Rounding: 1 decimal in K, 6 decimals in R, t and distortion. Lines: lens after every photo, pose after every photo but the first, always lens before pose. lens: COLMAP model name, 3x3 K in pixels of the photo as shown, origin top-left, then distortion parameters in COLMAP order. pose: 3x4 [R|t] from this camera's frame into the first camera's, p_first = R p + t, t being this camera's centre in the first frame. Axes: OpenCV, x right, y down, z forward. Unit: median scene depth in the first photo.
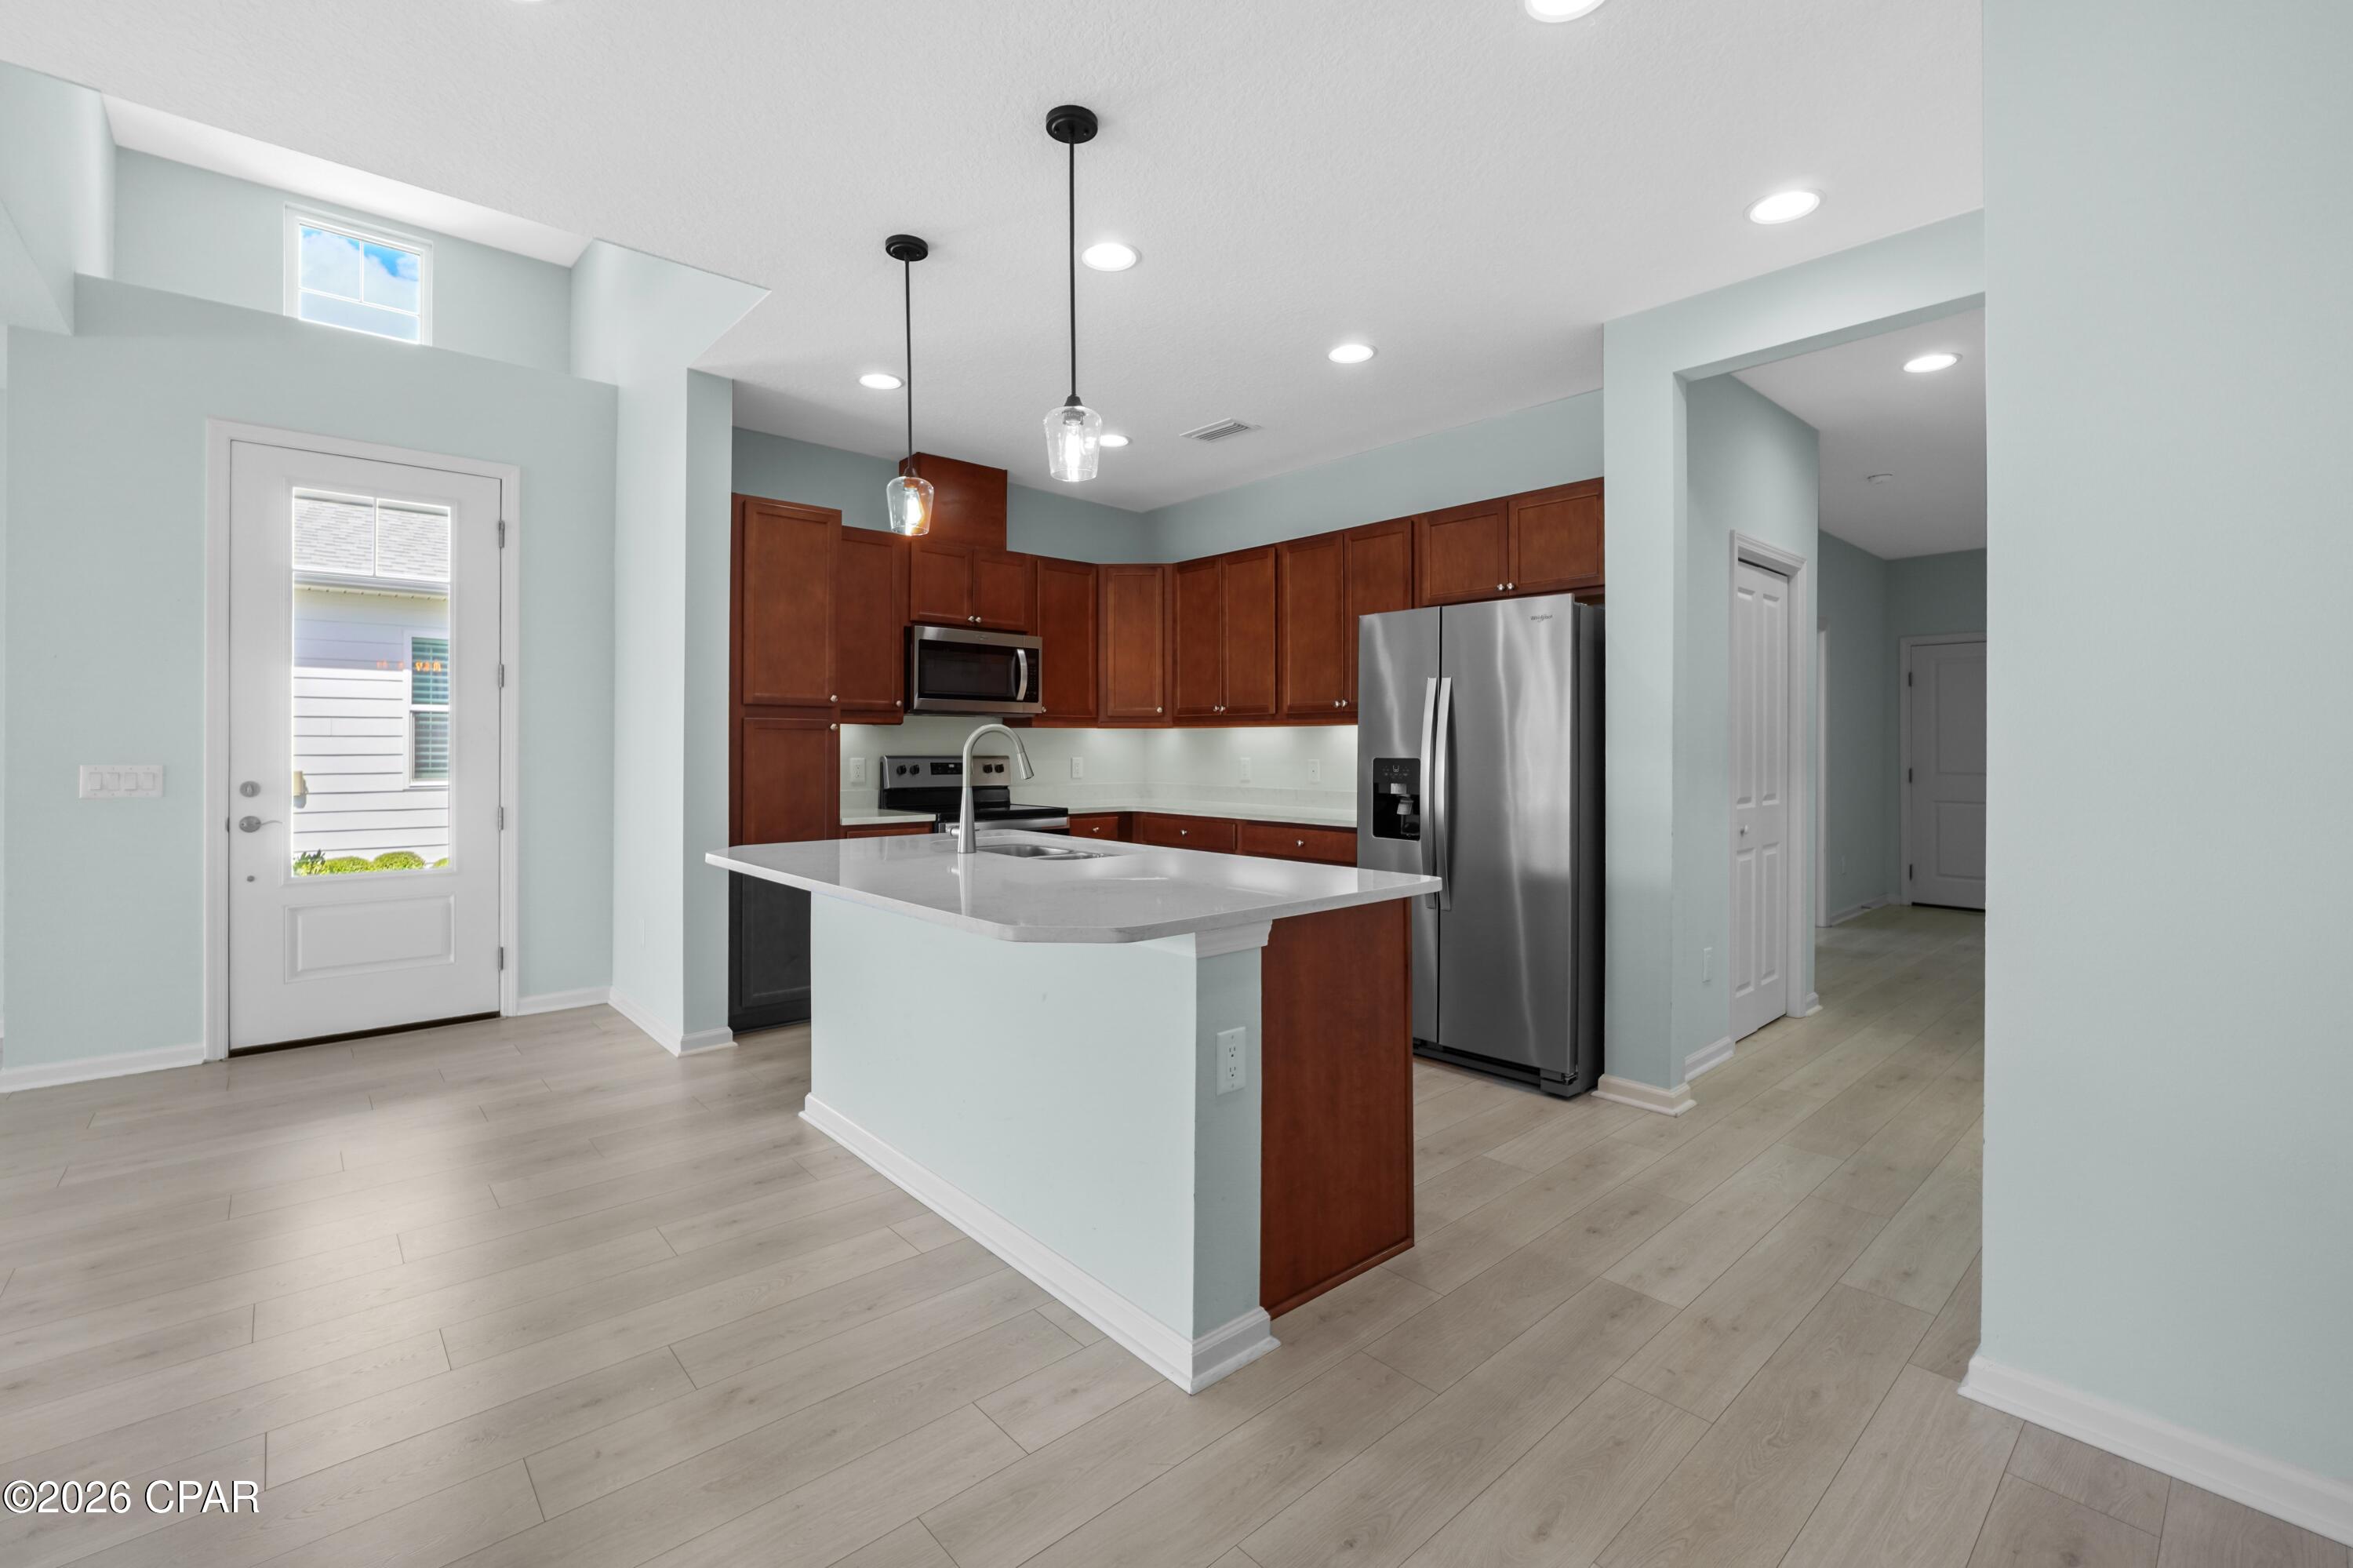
lens RADIAL K [[1009.7, 0, 1158.2], [0, 1009.7, 749.2], [0, 0, 1]] dist [-0.012436, 0.006423]
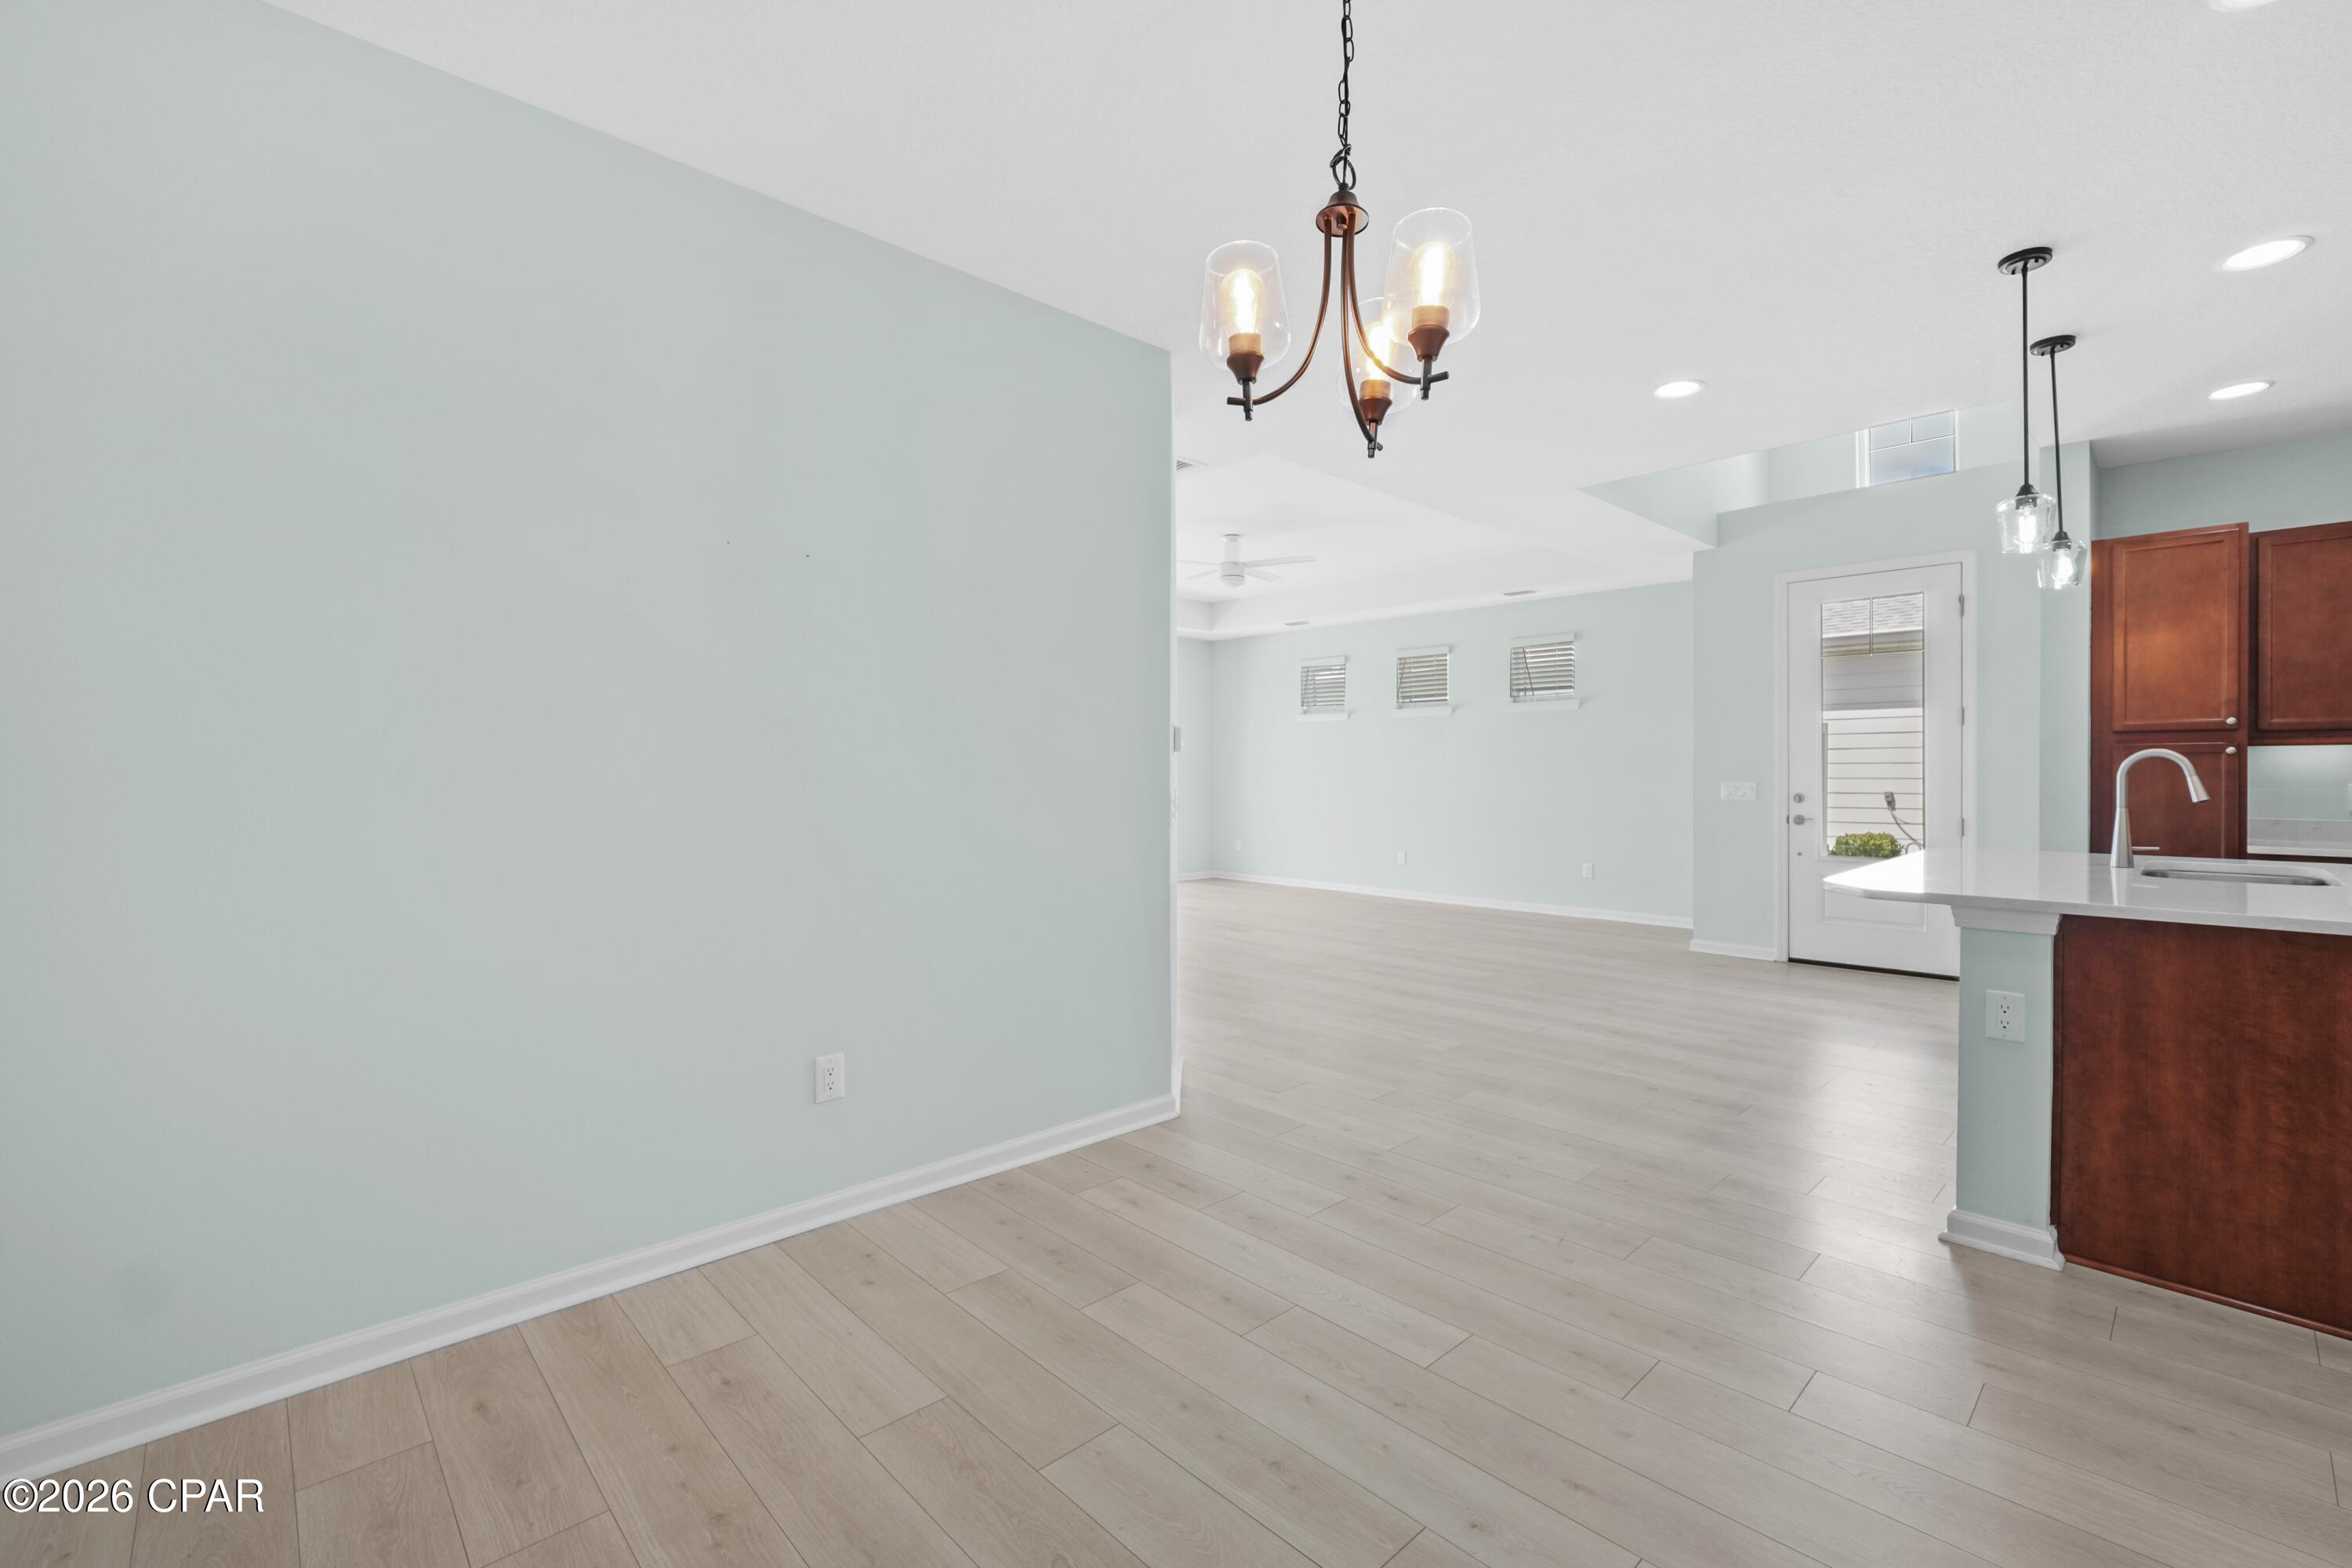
lens RADIAL K [[1009.2, 0, 1186.1], [0, 1009.2, 776.6], [0, 0, 1]] dist [-0.012436, 0.006423]
pose [[0.040997, 0.003719, -0.999152, 1.141496], [-0.003227, 0.999988, 0.003590, 0.004892], [0.999154, 0.003078, 0.041008, -0.076184]]
